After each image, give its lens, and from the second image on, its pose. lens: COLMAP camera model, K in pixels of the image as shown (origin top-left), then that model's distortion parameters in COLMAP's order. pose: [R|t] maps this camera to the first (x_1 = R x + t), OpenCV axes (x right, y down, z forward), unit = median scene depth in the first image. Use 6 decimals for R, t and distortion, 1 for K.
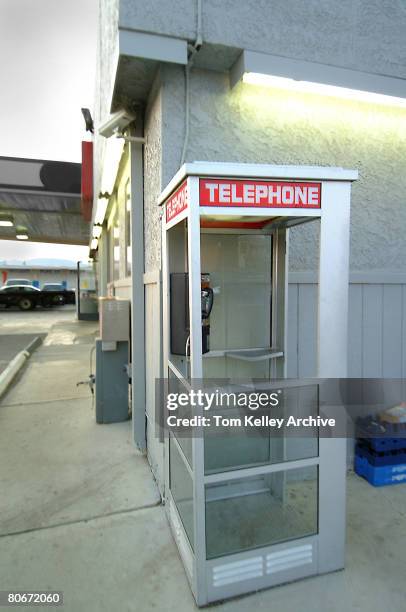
lens RADIAL K [[384.5, 0, 203.0], [0, 384.5, 306.0], [0, 0, 1]] dist [0.074023, -0.075577]
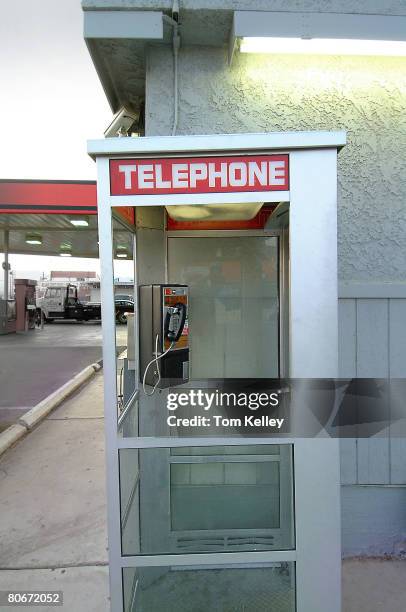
lens RADIAL K [[384.5, 0, 203.0], [0, 384.5, 306.0], [0, 0, 1]] dist [0.074023, -0.075577]
pose [[0.966157, 0.005739, -0.257891, 0.279034], [-0.015929, 0.999172, -0.037441, -0.012098], [0.257463, 0.040282, 0.965448, 0.245132]]
